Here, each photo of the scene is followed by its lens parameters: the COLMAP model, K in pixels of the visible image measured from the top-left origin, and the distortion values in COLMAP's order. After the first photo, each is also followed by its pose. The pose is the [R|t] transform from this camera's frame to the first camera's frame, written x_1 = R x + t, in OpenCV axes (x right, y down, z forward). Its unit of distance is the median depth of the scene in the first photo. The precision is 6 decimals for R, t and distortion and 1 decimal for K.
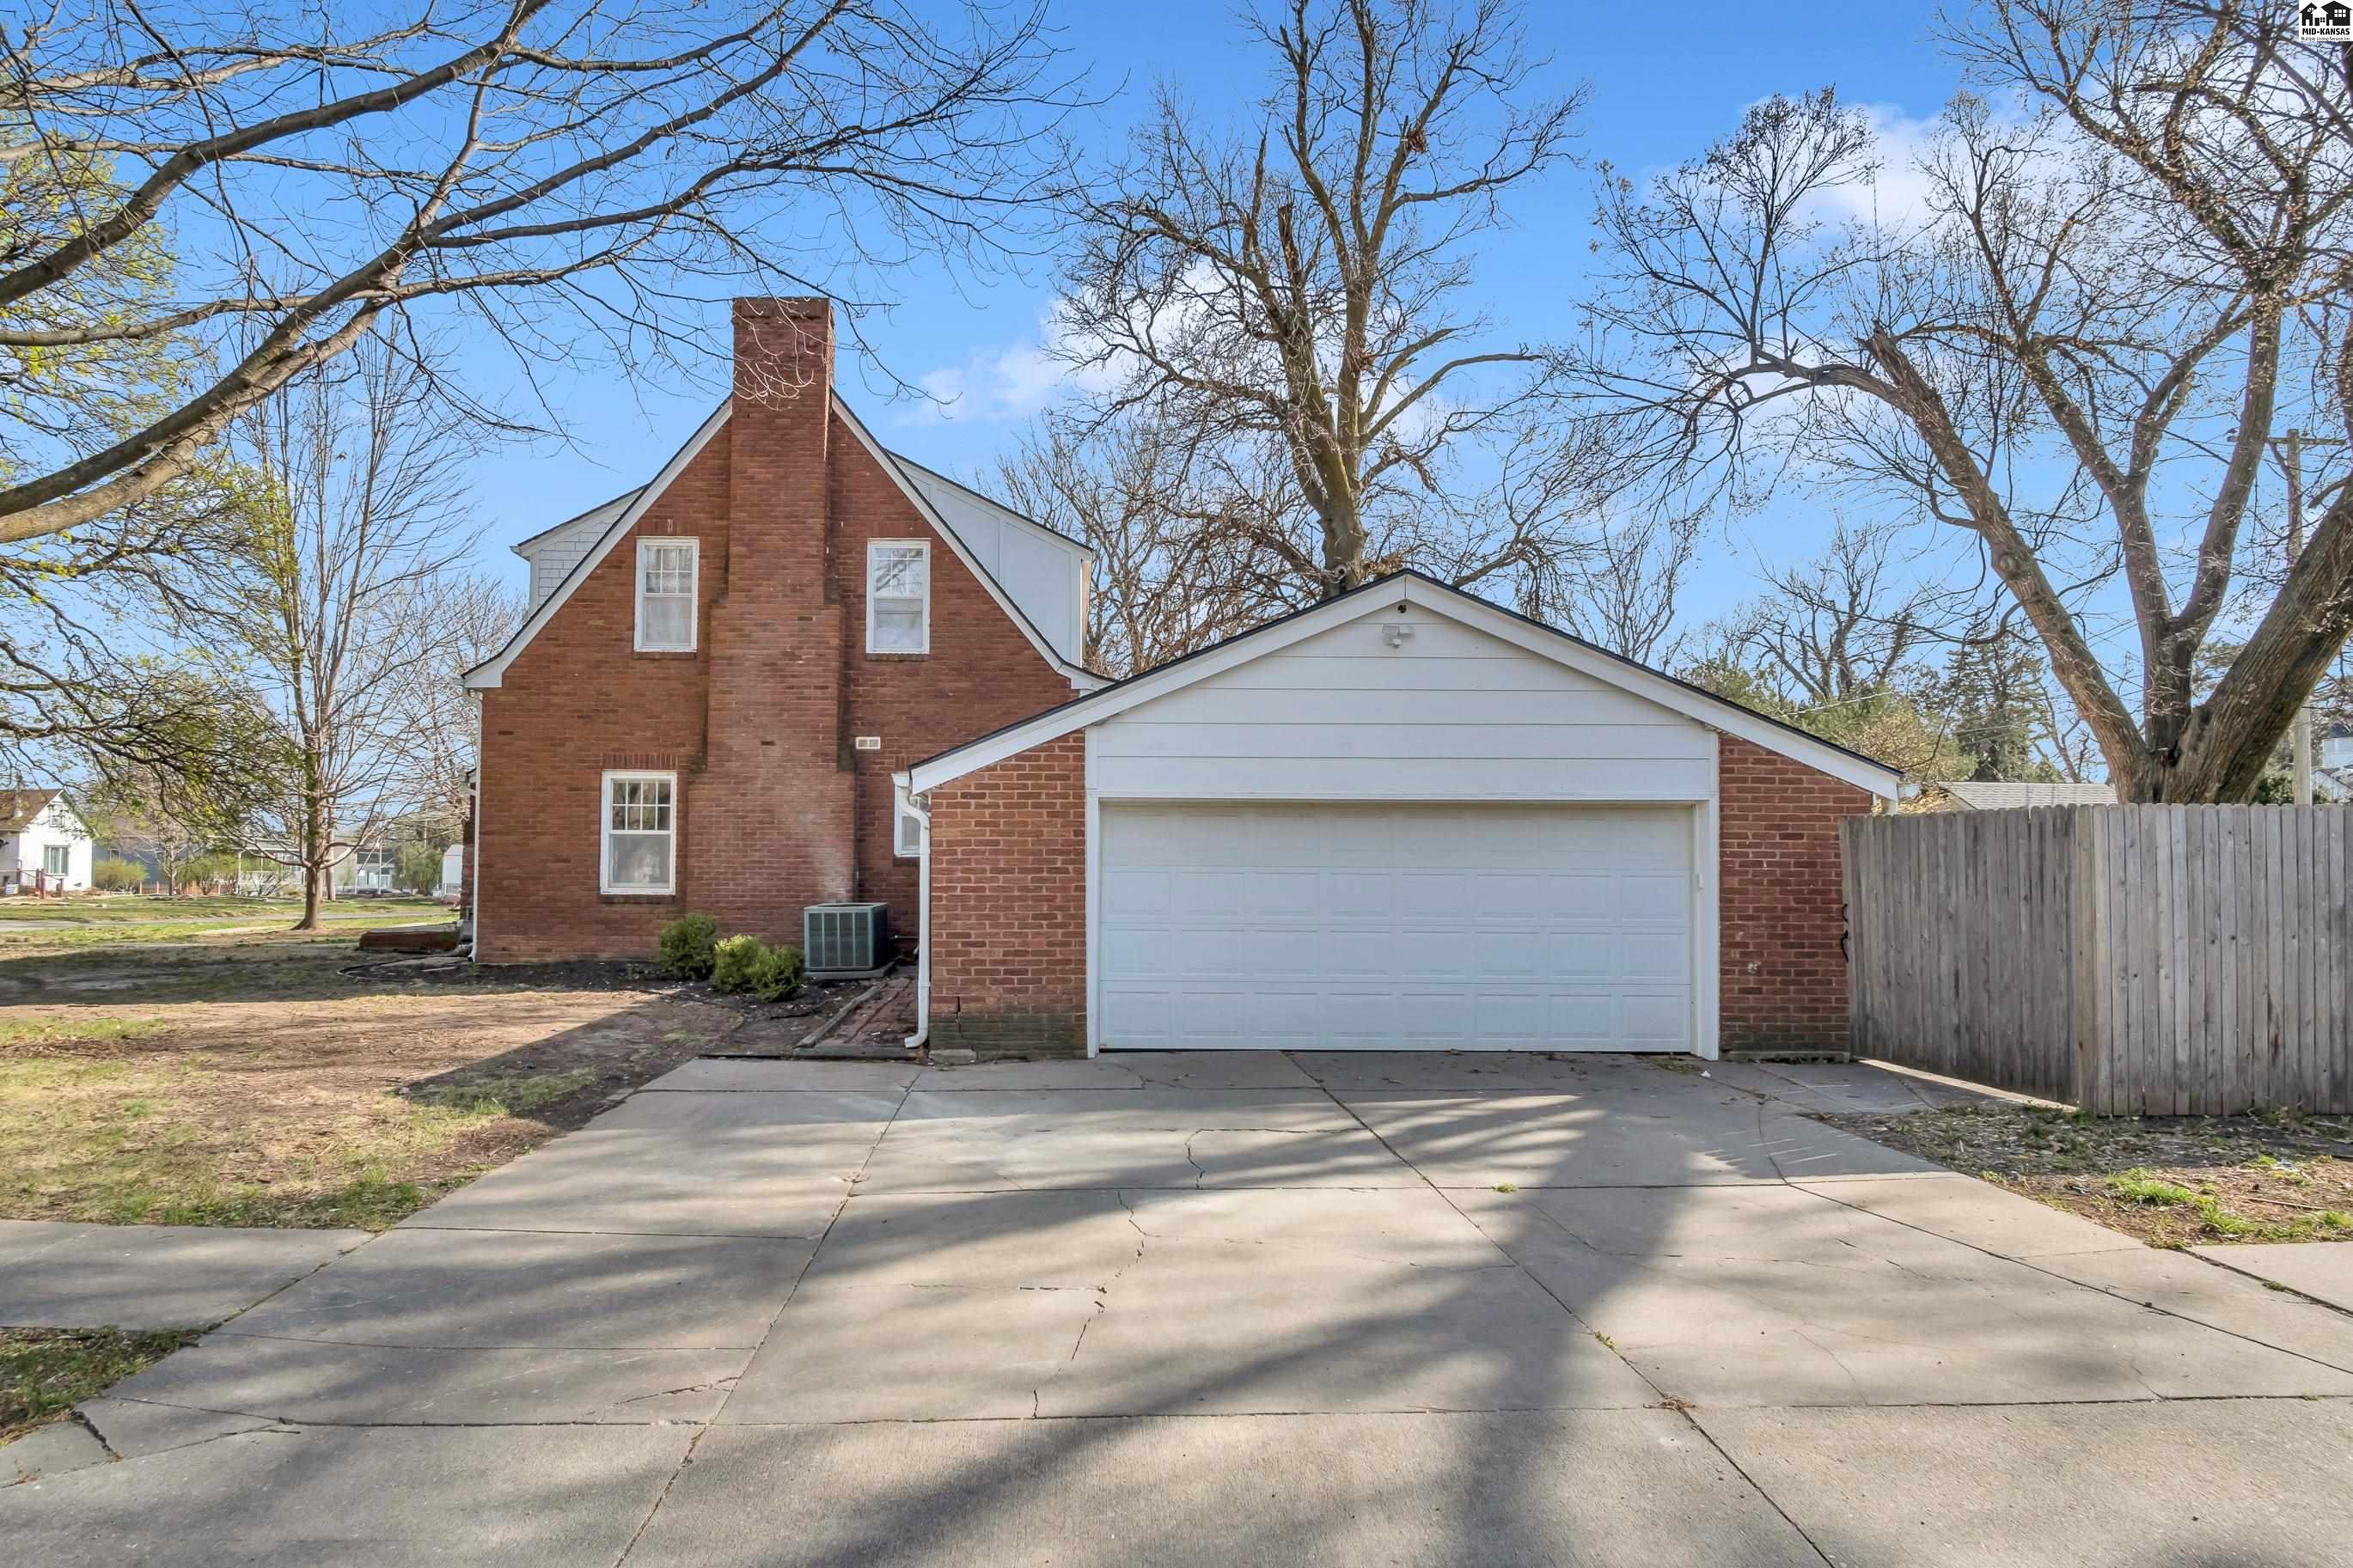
lens RADIAL K [[1308.6, 0, 1179.4], [0, 1308.6, 840.6], [0, 0, 1]] dist [-0.005860, -0.000192]
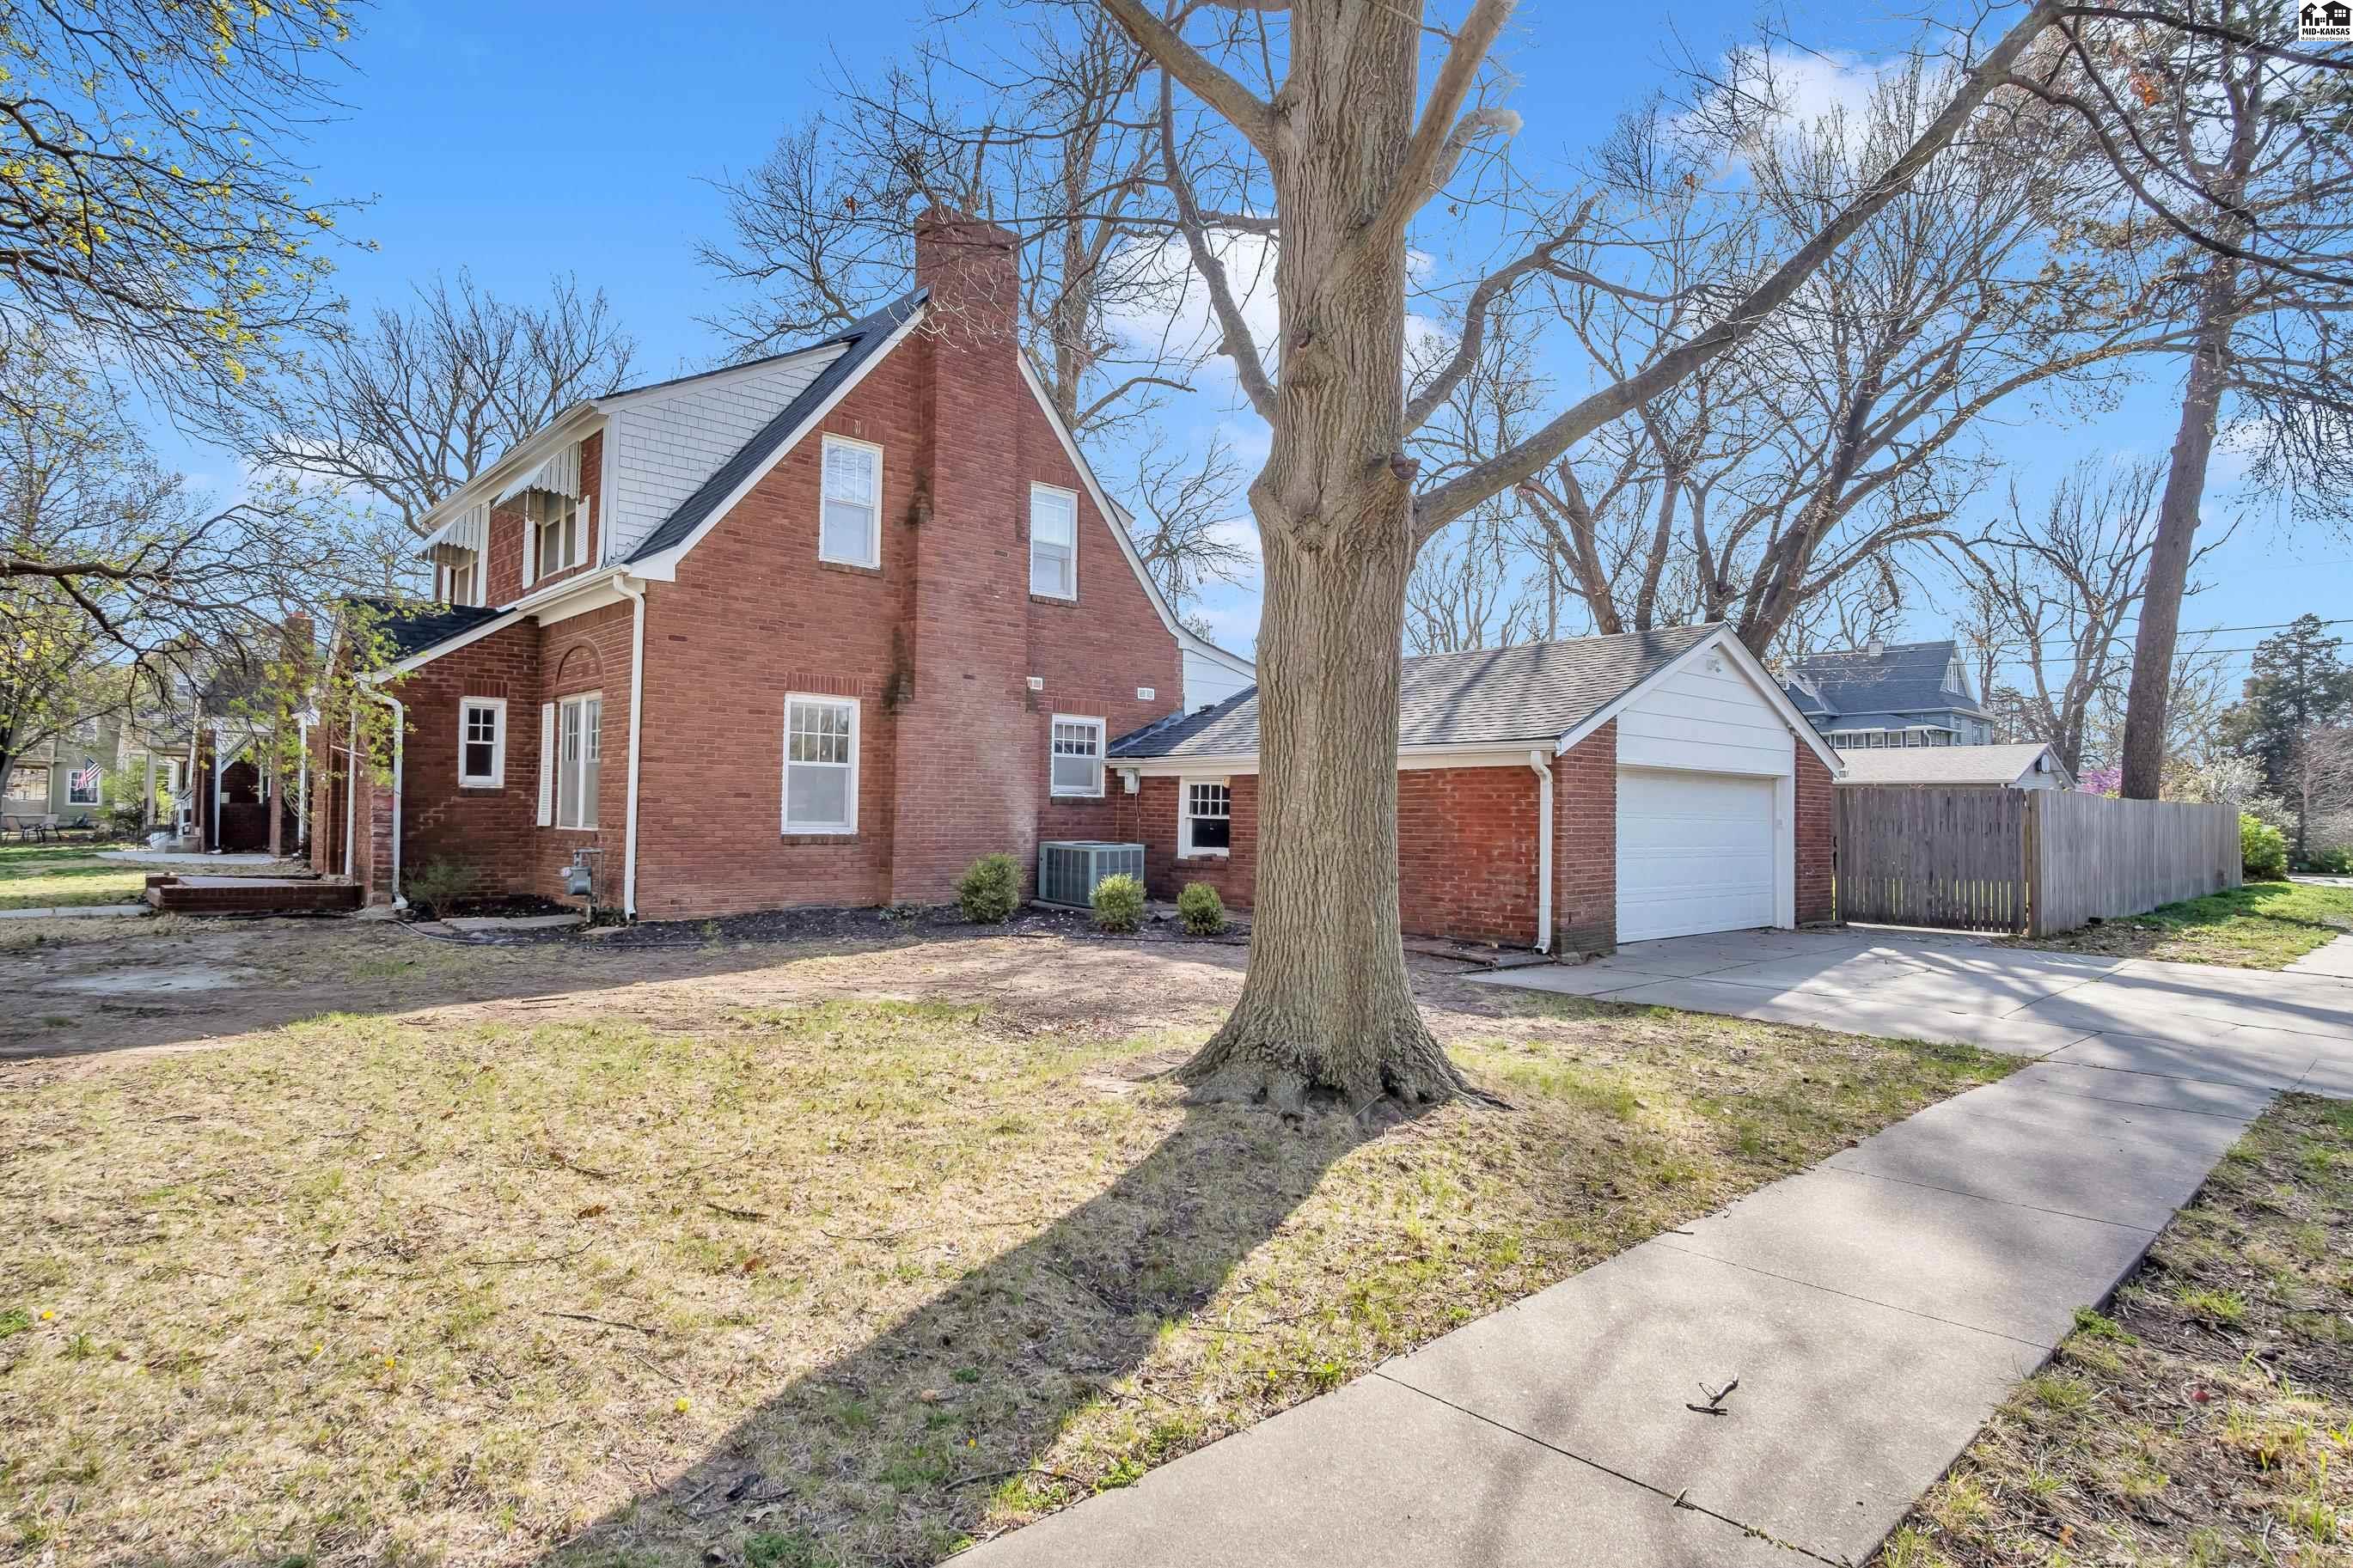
lens RADIAL K [[1248.0, 0, 1180.0], [0, 1248.0, 776.7], [0, 0, 1]] dist [-0.001814, 0.000269]
pose [[0.743974, 0.024309, 0.667766, -0.801911], [-0.026544, 0.999624, -0.006817, 0.001363], [-0.667681, -0.012654, 0.744340, 0.205204]]
